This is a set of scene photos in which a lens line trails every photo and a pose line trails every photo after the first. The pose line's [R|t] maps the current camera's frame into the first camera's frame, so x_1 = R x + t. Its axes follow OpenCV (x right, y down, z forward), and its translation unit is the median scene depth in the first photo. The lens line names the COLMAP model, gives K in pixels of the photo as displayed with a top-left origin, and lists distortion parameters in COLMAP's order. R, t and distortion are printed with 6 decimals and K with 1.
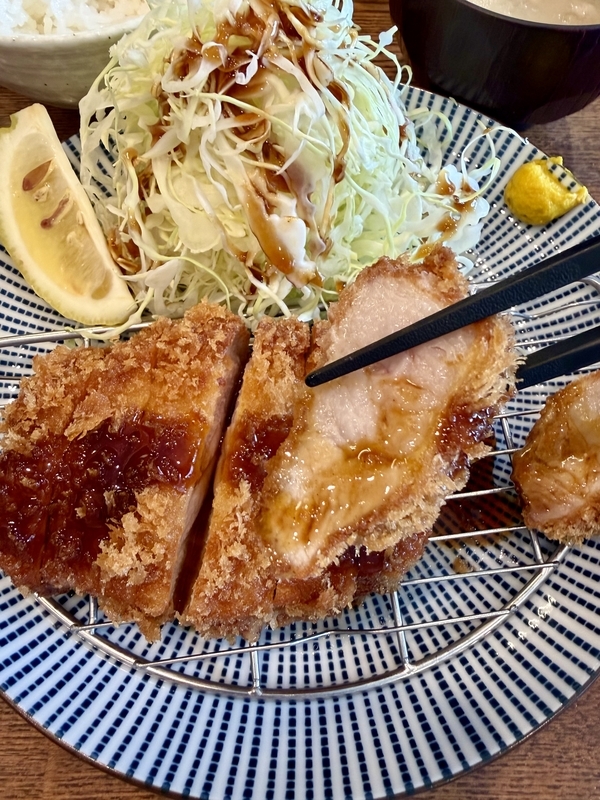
lens RADIAL K [[634.3, 0, 299.1], [0, 634.3, 339.4], [0, 0, 1]] dist [-0.017221, 0.034324]
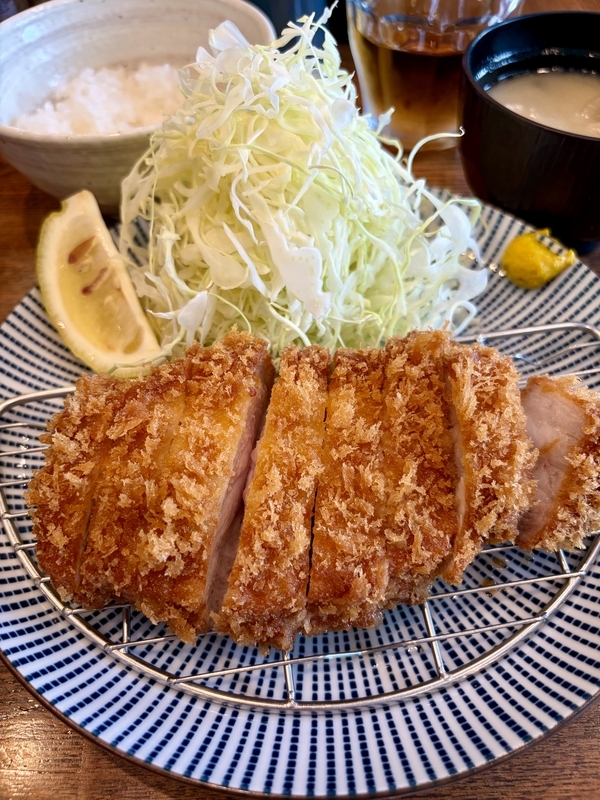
lens RADIAL K [[634.3, 0, 306.2], [0, 634.3, 405.9], [0, 0, 1]] dist [-0.017221, 0.034324]
pose [[0.999458, -0.032909, -0.000822, -0.028119], [0.032162, 0.981481, -0.188838, 0.278775], [0.007021, 0.188710, 0.982008, -0.053056]]
